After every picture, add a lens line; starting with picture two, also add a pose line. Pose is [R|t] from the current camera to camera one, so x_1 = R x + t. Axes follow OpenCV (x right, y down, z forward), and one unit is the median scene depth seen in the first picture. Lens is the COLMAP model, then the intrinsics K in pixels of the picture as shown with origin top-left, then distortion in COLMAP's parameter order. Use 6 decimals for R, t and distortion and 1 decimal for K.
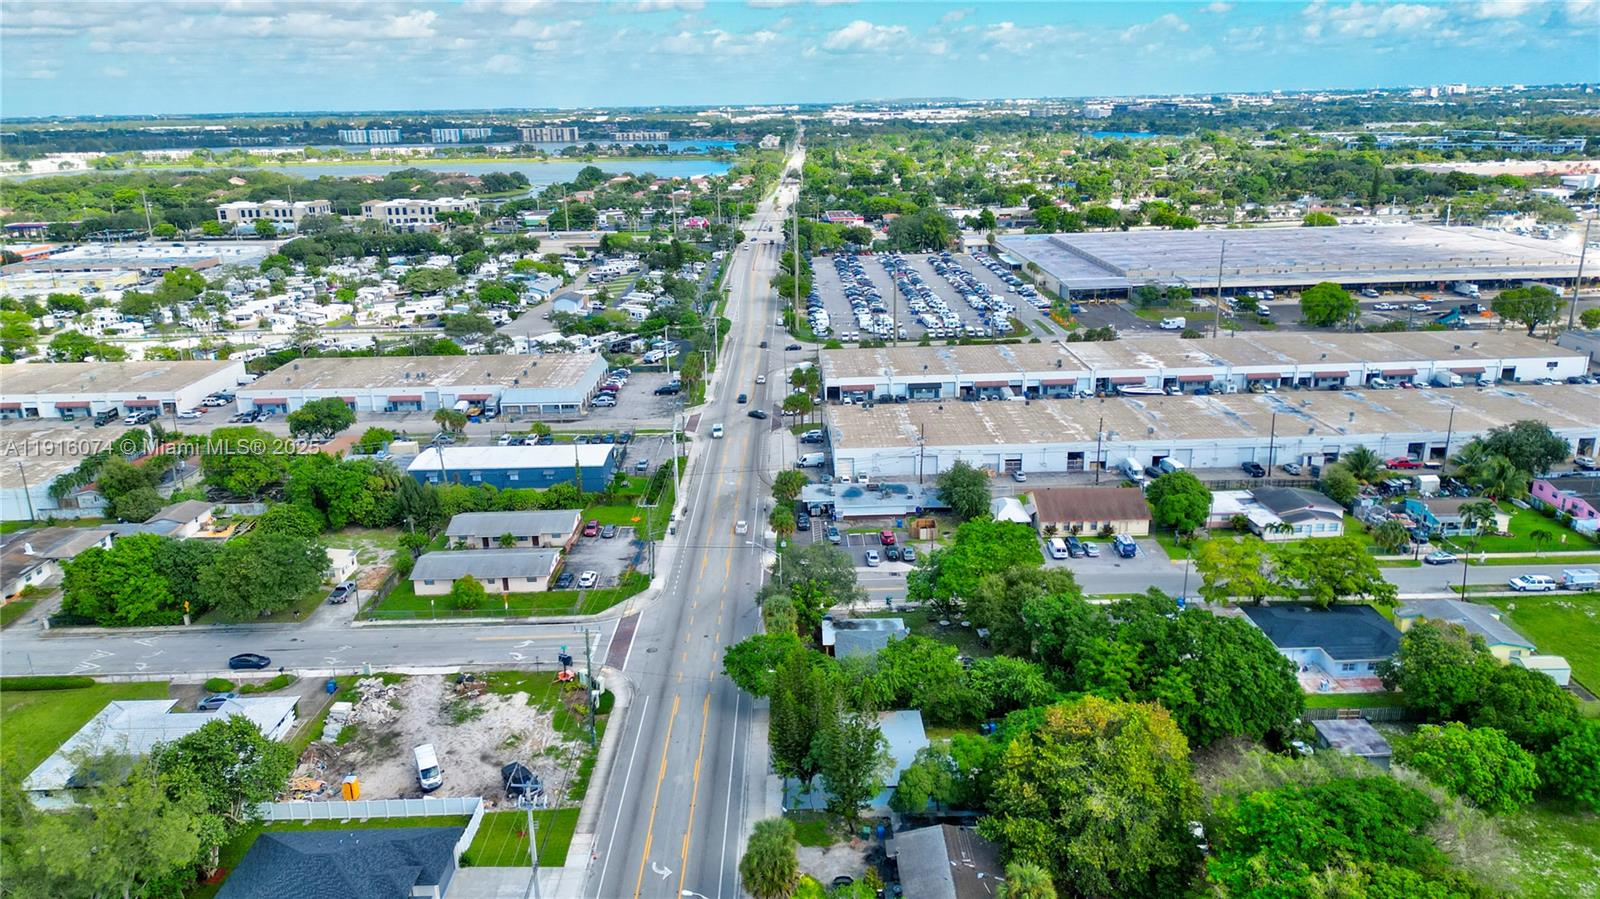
lens RADIAL K [[1106.2, 0, 803.9], [0, 1106.2, 455.8], [0, 0, 1]] dist [0.080852, -0.085281]
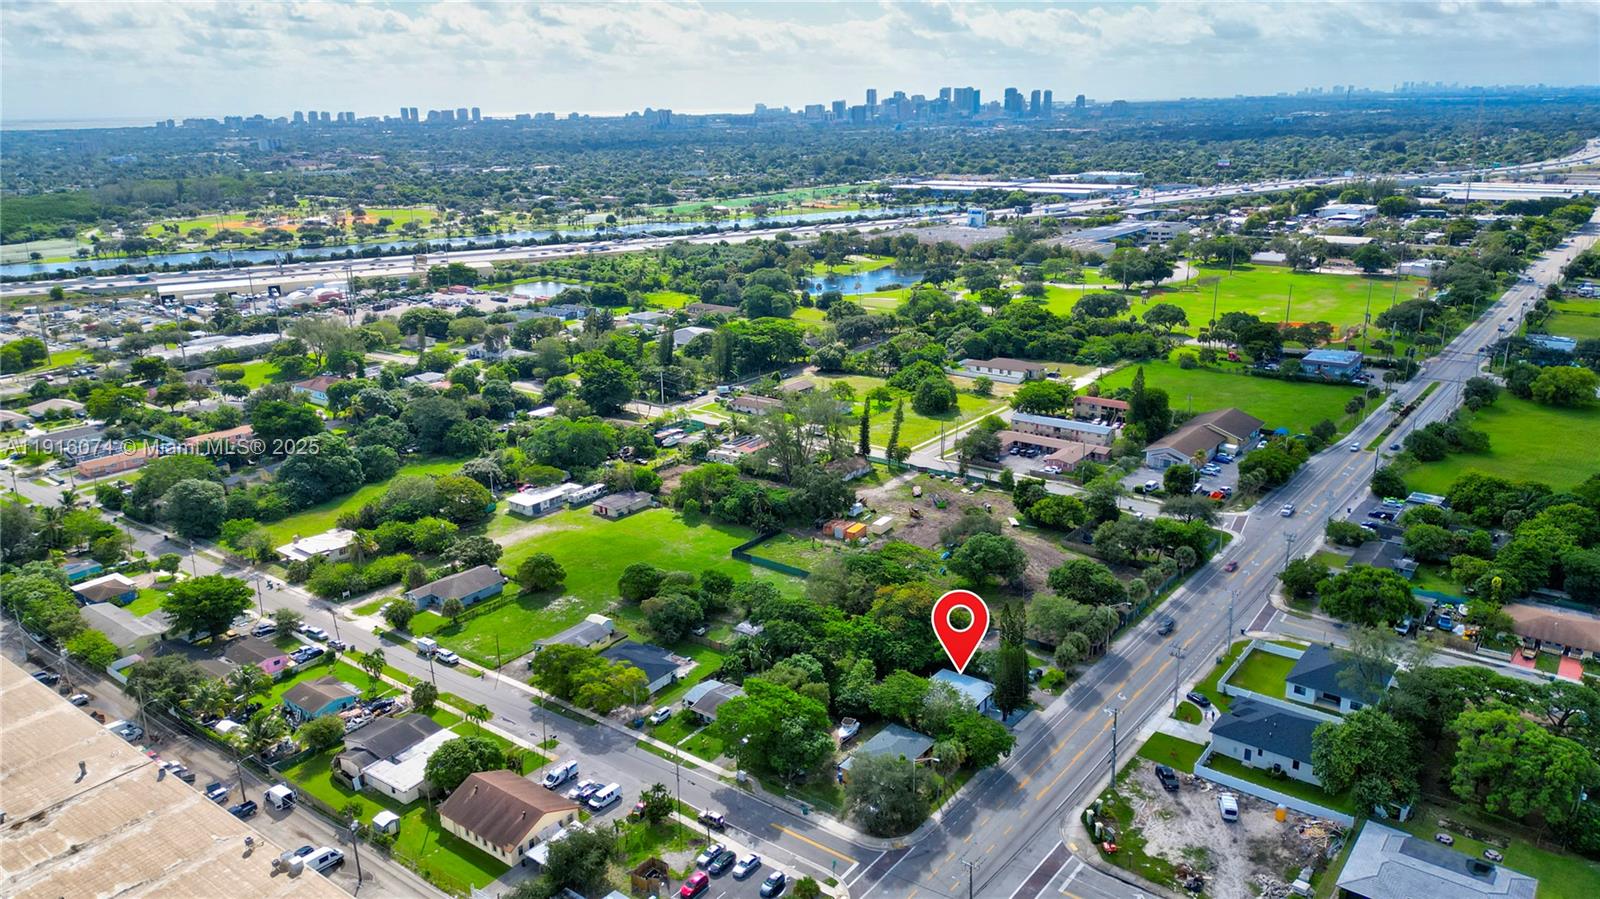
lens RADIAL K [[1106.2, 0, 803.9], [0, 1106.2, 455.8], [0, 0, 1]] dist [0.080852, -0.085281]
pose [[-0.781266, -0.155639, 0.604483, -0.403516], [0.221752, 0.836039, 0.501862, -0.541125], [-0.583480, 0.526133, -0.618656, 1.118121]]
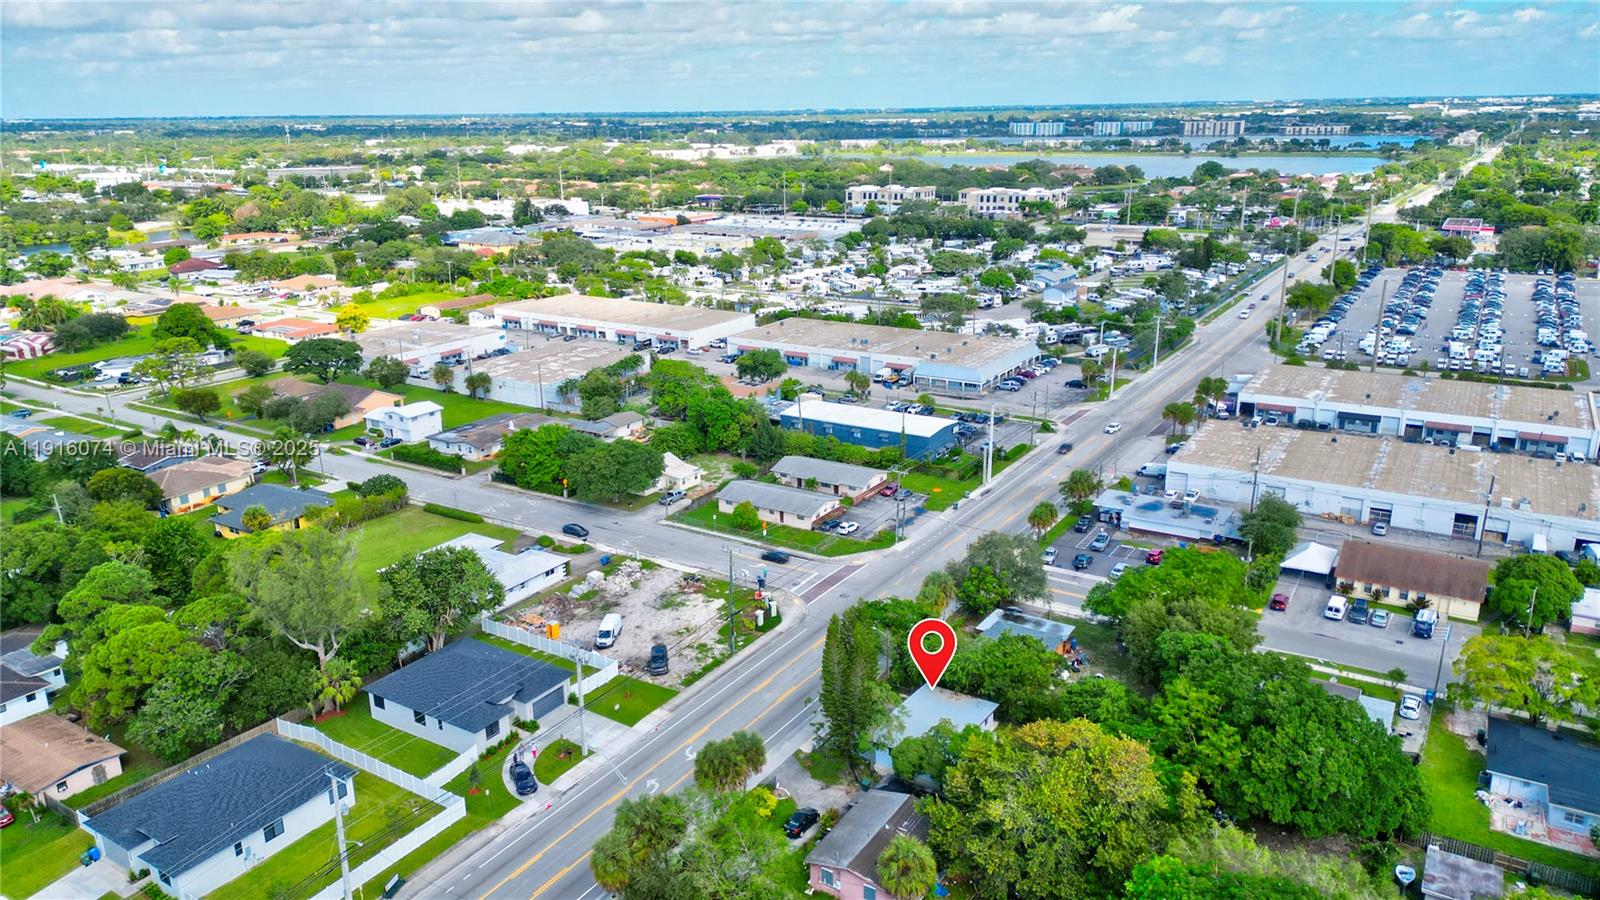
lens RADIAL K [[1106.2, 0, 803.9], [0, 1106.2, 456.3], [0, 0, 1]] dist [0.080852, -0.085281]
pose [[0.840534, 0.169525, -0.514552, 0.253458], [-0.166476, 0.984649, 0.052460, -0.008075], [0.515547, 0.041566, 0.855853, 0.024713]]
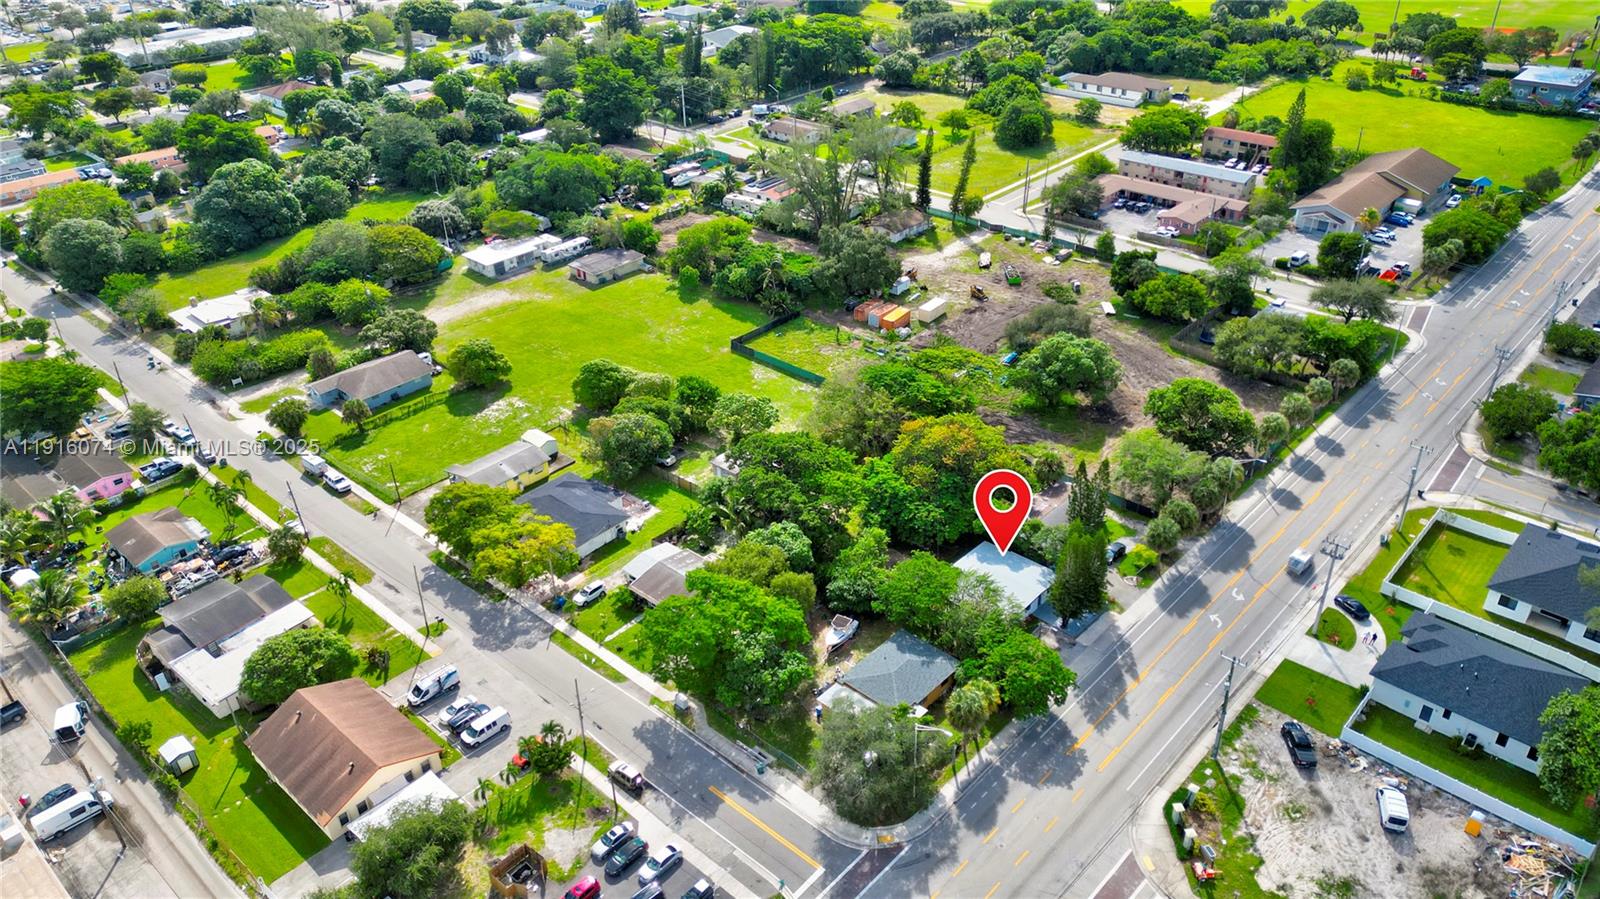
lens RADIAL K [[1106.2, 0, 803.9], [0, 1106.2, 455.8], [0, 0, 1]] dist [0.080852, -0.085281]
pose [[-0.725469, -0.332095, 0.602833, -0.254839], [0.243774, 0.695120, 0.676301, -0.402439], [-0.643637, 0.637590, -0.423332, 0.869630]]
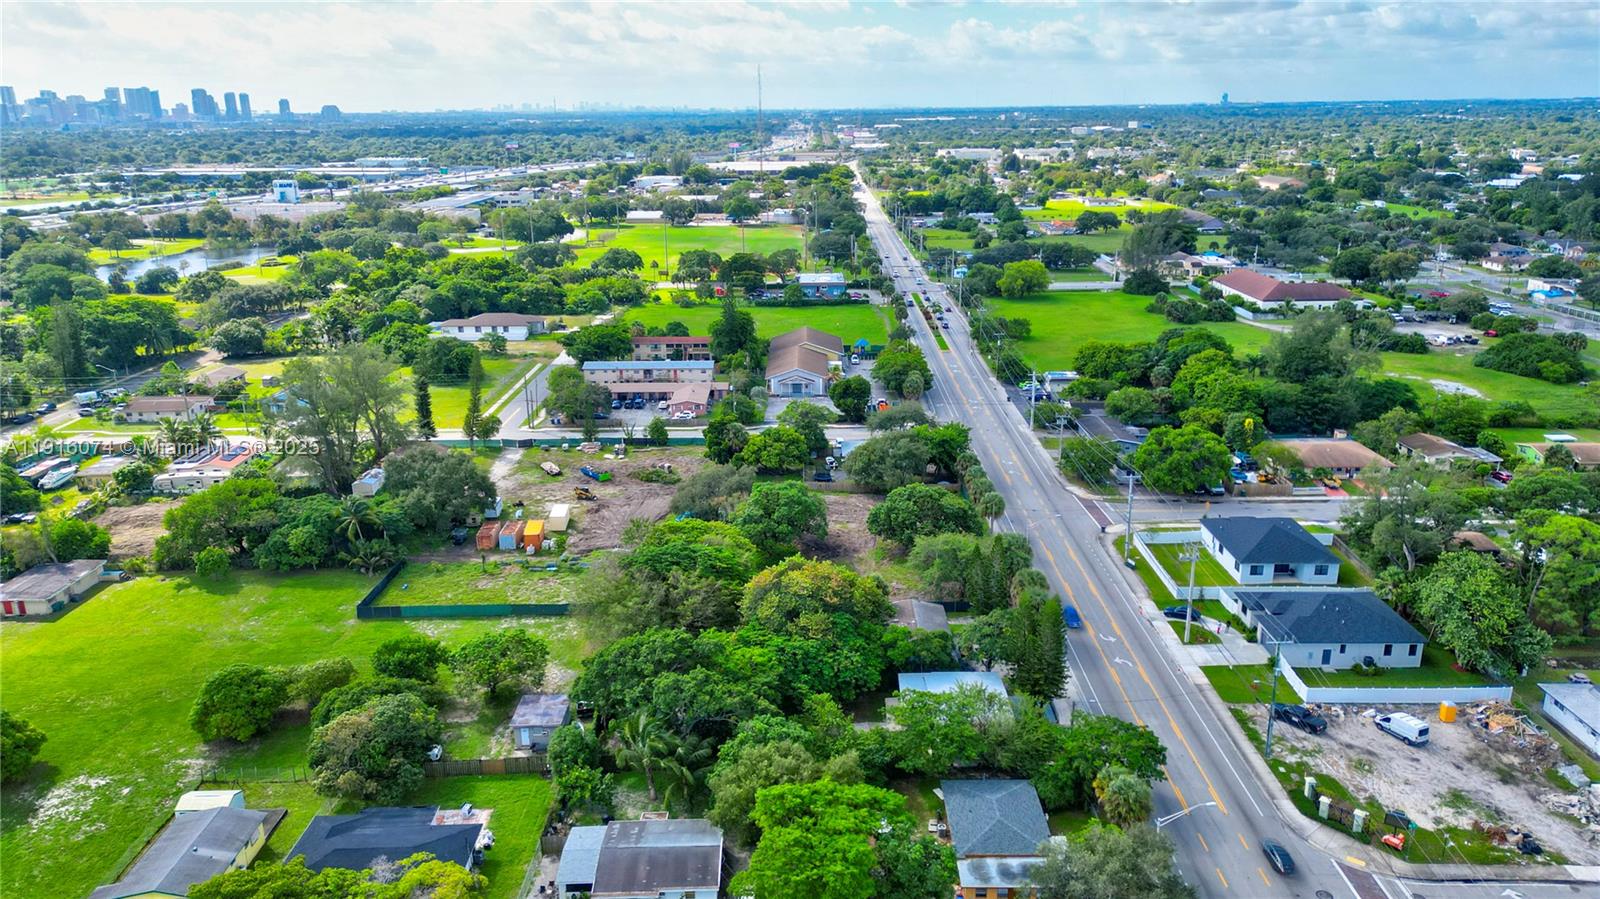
lens RADIAL K [[1106.2, 0, 803.9], [0, 1106.2, 455.8], [0, 0, 1]] dist [0.080852, -0.085281]
pose [[-0.999501, 0.022927, 0.021749, 0.113624], [0.031260, 0.818227, 0.574045, -0.315986], [-0.004635, 0.574438, -0.818535, 0.972020]]
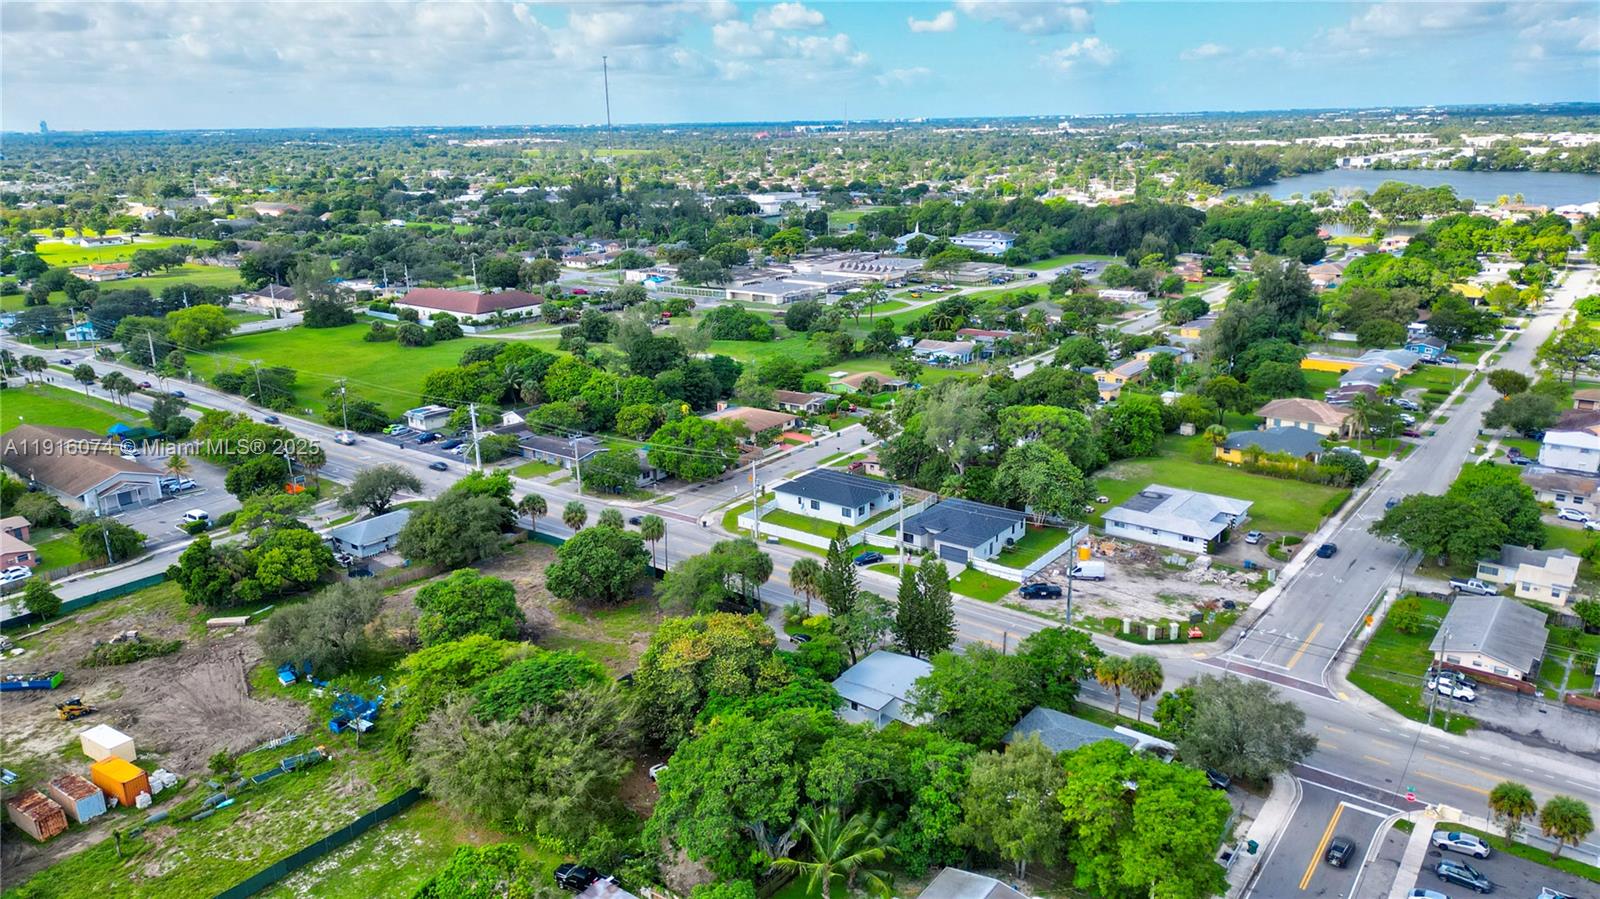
lens RADIAL K [[1106.2, 0, 803.9], [0, 1106.2, 455.8], [0, 0, 1]] dist [0.080852, -0.085281]
pose [[-0.617087, 0.257408, -0.743603, 0.509955], [-0.209628, 0.857059, 0.470645, -0.247681], [0.758459, 0.446309, -0.474920, 0.750441]]
